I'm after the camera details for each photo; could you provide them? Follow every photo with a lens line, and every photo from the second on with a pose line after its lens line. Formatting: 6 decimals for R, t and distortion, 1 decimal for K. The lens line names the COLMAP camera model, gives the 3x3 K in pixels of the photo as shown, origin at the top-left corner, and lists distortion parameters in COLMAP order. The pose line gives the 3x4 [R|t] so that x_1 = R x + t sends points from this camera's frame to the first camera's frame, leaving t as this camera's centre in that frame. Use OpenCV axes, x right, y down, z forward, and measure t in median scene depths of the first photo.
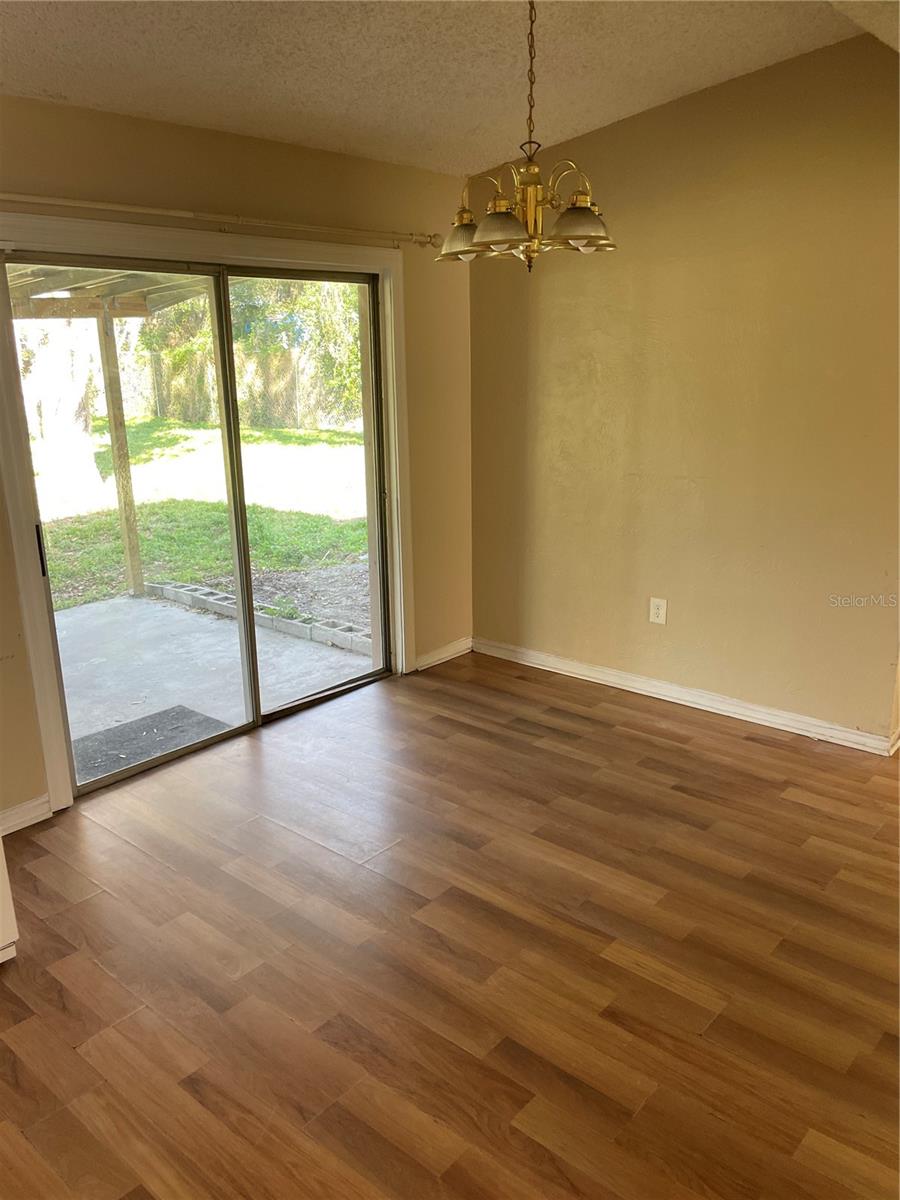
lens RADIAL K [[924.1, 0, 450.0], [0, 924.1, 600.0], [0, 0, 1]] dist [0.003134, -0.115369]
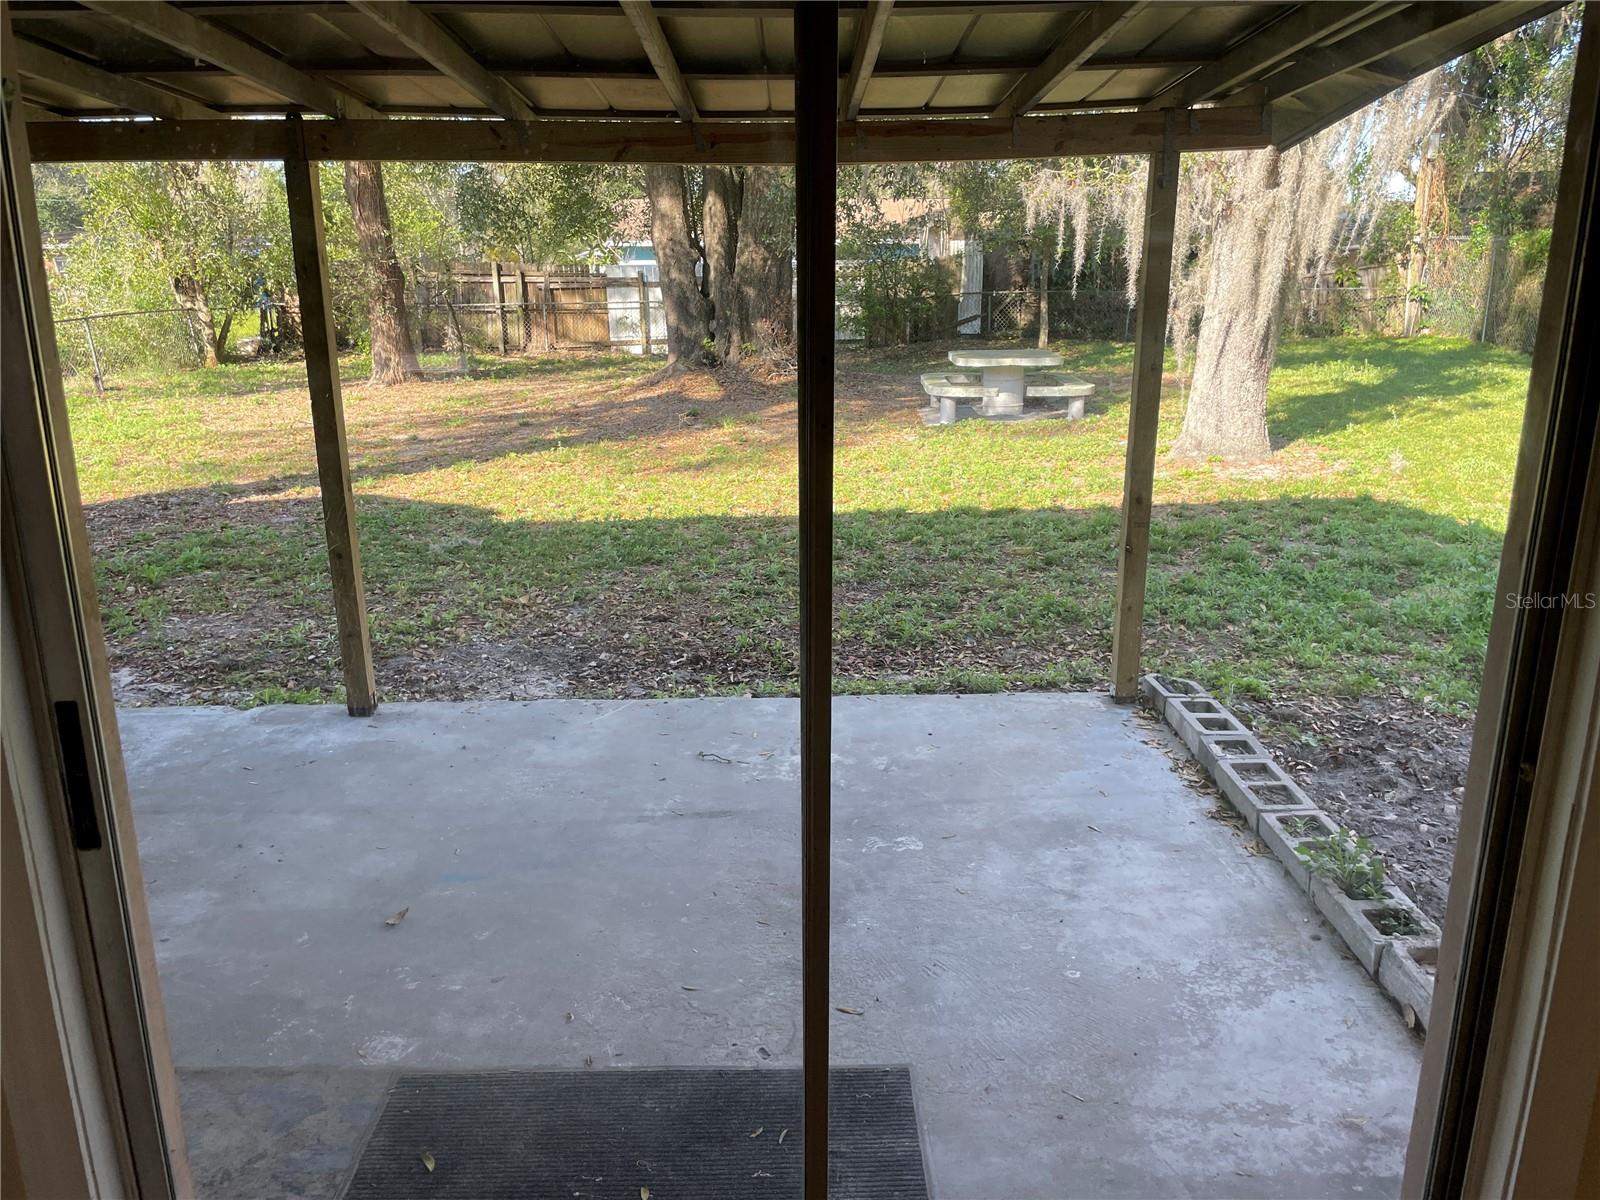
lens RADIAL K [[1236.0, 0, 826.1], [0, 1236.0, 591.1], [0, 0, 1]] dist [0.090872, -0.132455]
pose [[0.684175, 0.201263, -0.700998, 0.018243], [-0.195224, 0.976633, 0.089861, -0.094512], [0.702704, 0.075371, 0.707479, 0.402782]]
